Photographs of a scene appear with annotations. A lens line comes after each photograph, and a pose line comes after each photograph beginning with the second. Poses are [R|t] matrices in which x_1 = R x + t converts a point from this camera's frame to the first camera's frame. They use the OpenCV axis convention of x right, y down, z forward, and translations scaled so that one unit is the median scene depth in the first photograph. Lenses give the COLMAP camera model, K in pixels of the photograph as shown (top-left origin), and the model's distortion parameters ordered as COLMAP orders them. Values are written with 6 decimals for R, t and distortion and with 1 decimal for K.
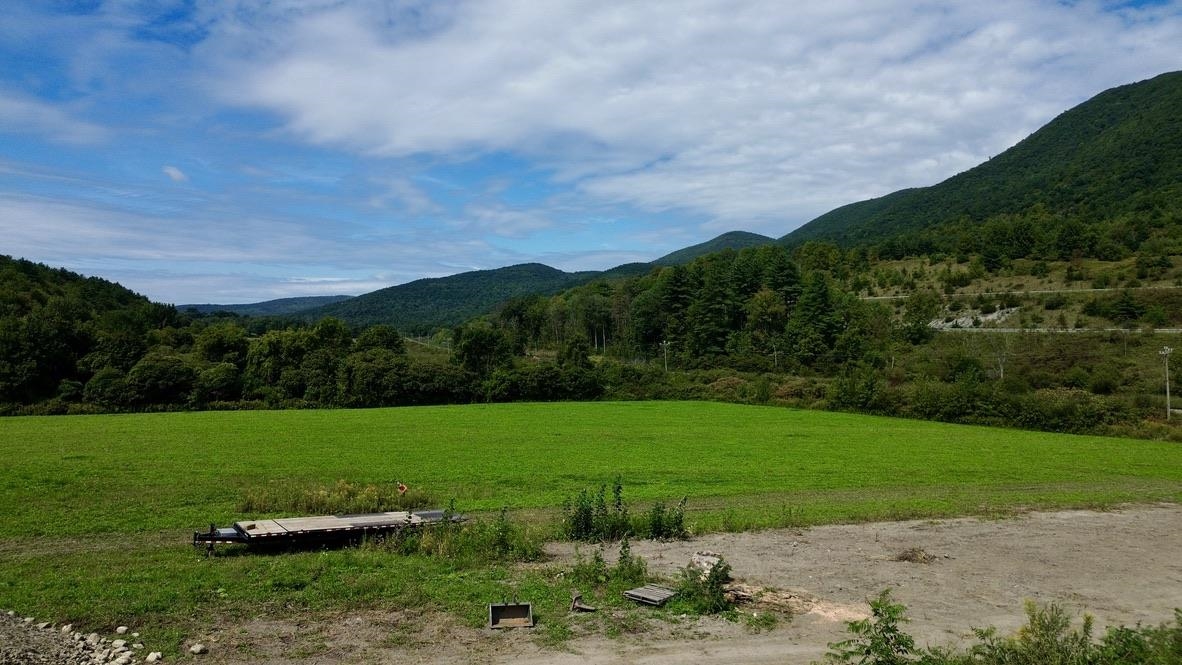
lens RADIAL K [[830.3, 0, 591.8], [0, 830.3, 328.0], [0, 0, 1]] dist [0.079358, -0.076901]
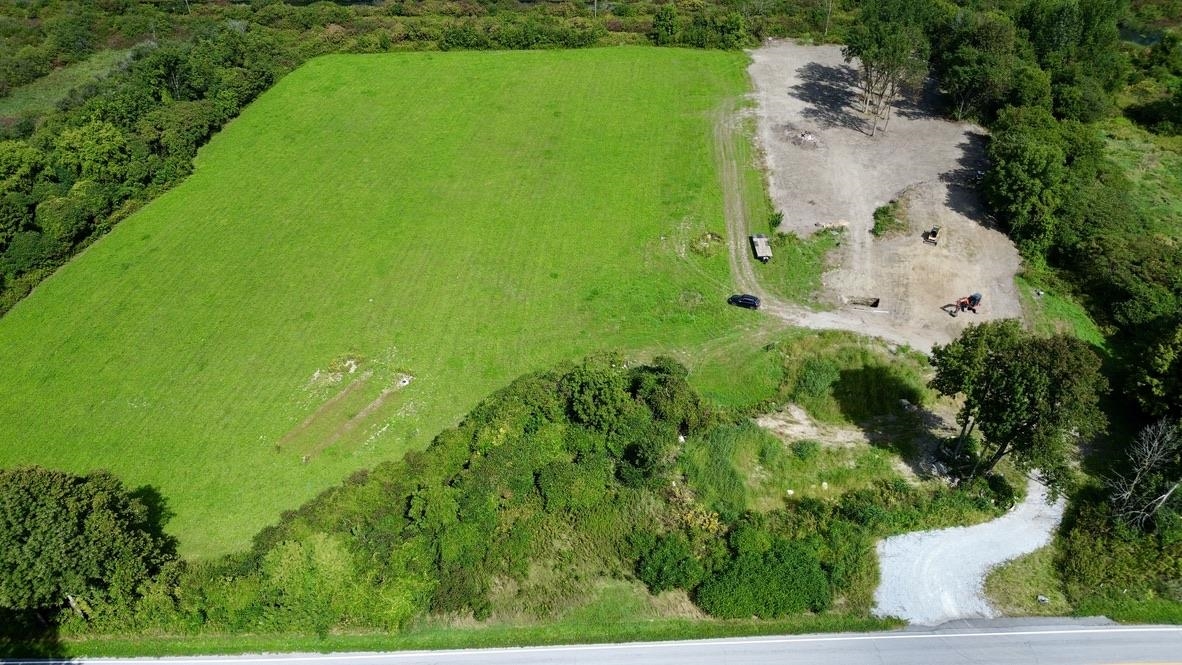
lens RADIAL K [[830.3, 0, 594.2], [0, 830.3, 333.1], [0, 0, 1]] dist [0.079358, -0.076901]
pose [[0.553774, -0.526913, 0.644746, -0.504906], [-0.004655, 0.772343, 0.635189, -0.291897], [-0.832654, -0.354753, 0.425250, -0.048599]]
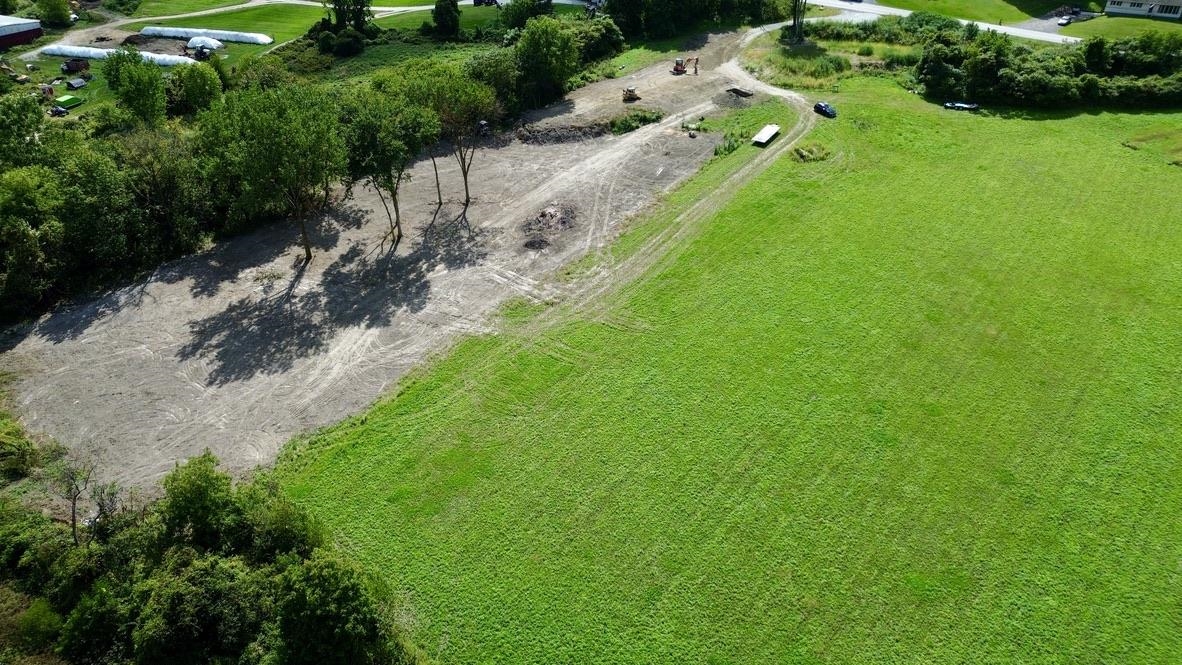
lens RADIAL K [[830.3, 0, 597.7], [0, 830.3, 336.3], [0, 0, 1]] dist [0.079358, -0.076901]
pose [[-0.898060, 0.227952, -0.376199, 0.338023], [-0.009757, 0.844712, 0.535133, -0.171199], [0.439765, 0.484252, -0.756378, 0.599641]]
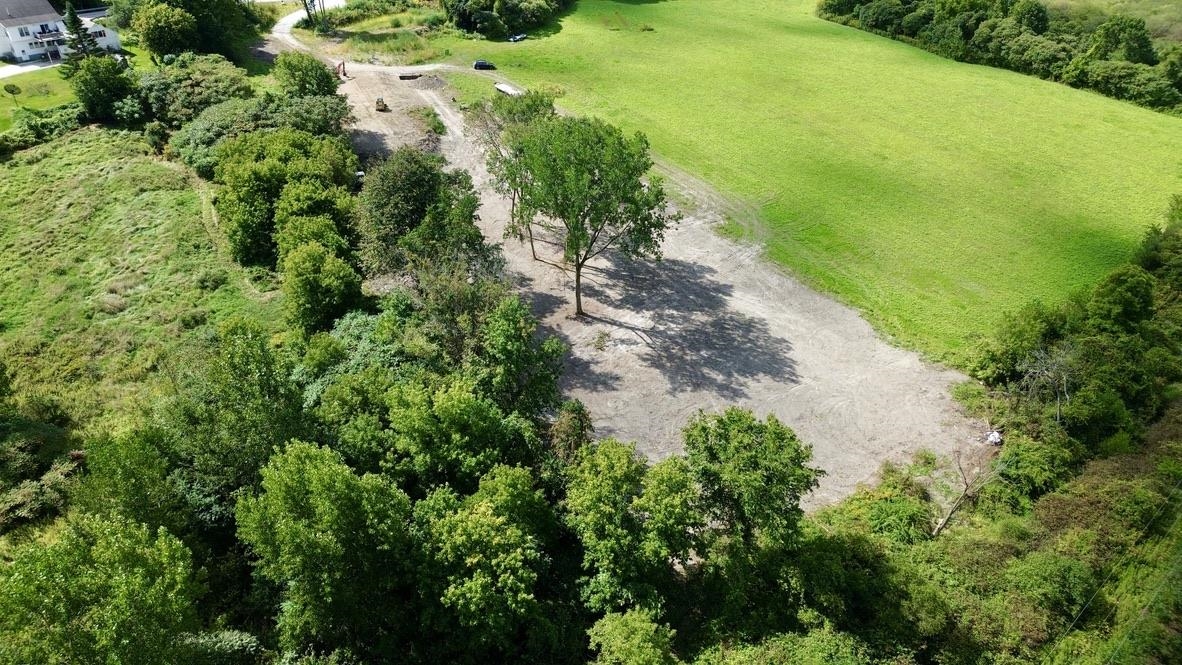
lens RADIAL K [[830.3, 0, 590.9], [0, 830.3, 334.1], [0, 0, 1]] dist [0.079358, -0.076901]
pose [[0.114434, 0.532017, -0.838965, 0.660113], [0.005130, 0.844185, 0.536027, -0.171658], [0.993418, -0.065643, 0.093874, 0.111791]]
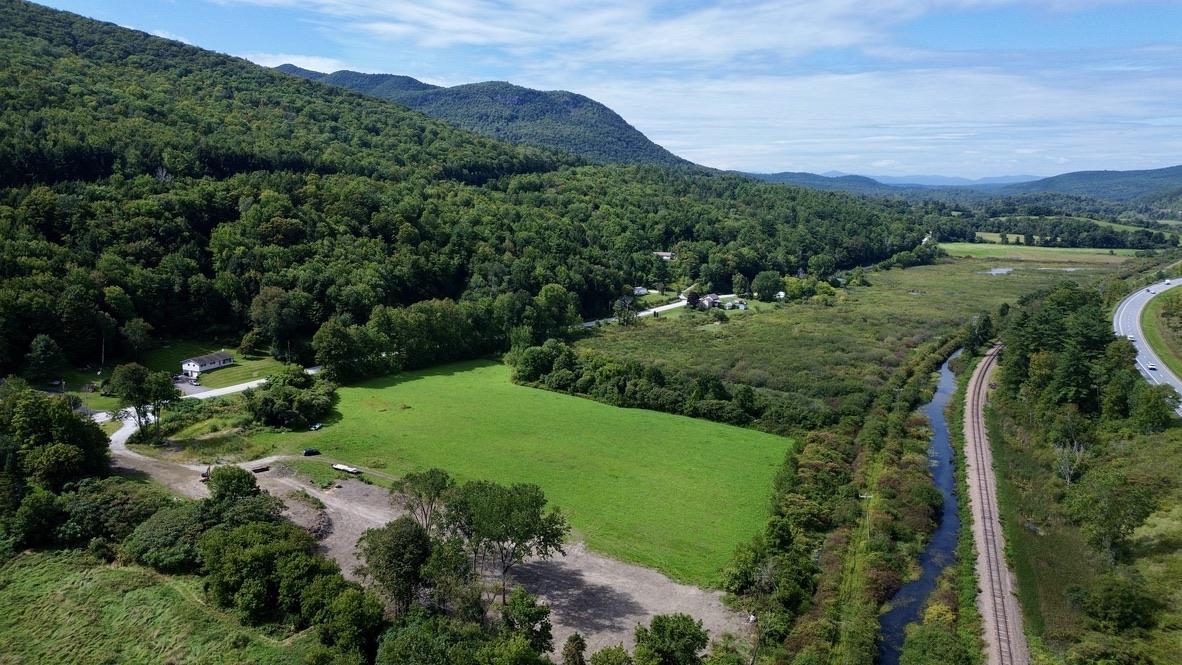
lens RADIAL K [[830.3, 0, 589.0], [0, 830.3, 330.3], [0, 0, 1]] dist [0.079358, -0.076901]
pose [[0.542150, 0.148350, -0.827083, 0.849953], [-0.005227, 0.984868, 0.173225, -0.282273], [0.840266, -0.089591, 0.534722, -0.132313]]
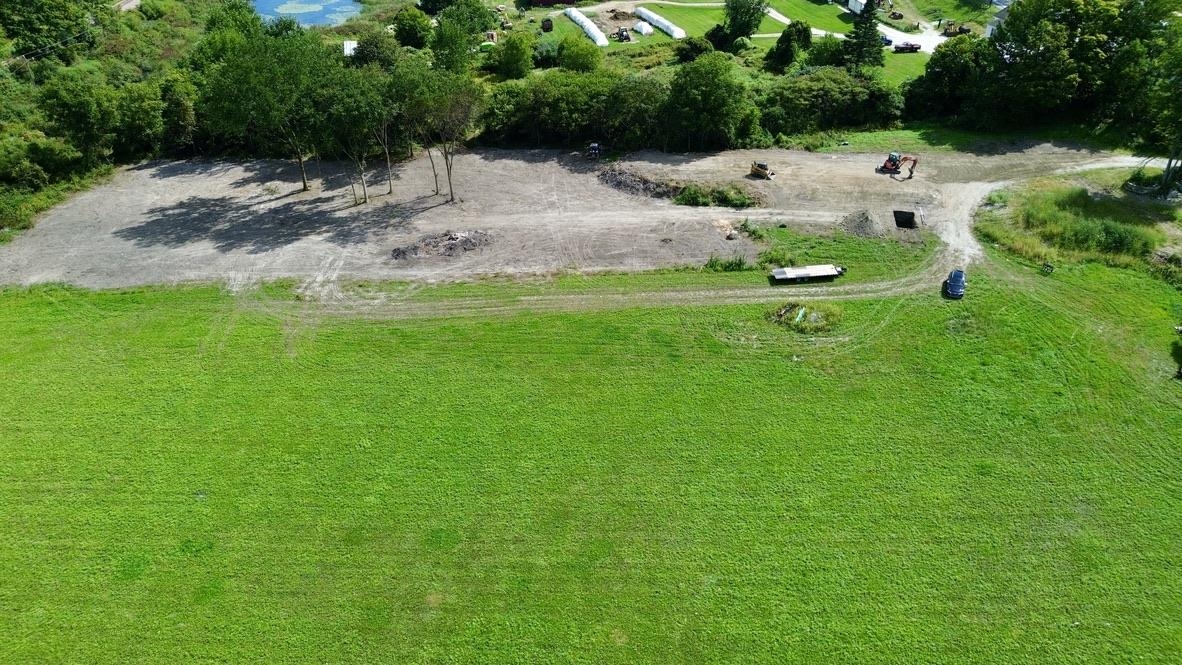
lens RADIAL K [[830.3, 0, 594.7], [0, 830.3, 334.6], [0, 0, 1]] dist [0.079358, -0.076901]
pose [[-0.868259, -0.274180, 0.413463, -0.126354], [-0.011453, 0.844264, 0.535806, -0.172090], [-0.495980, 0.460482, -0.736180, 0.505101]]
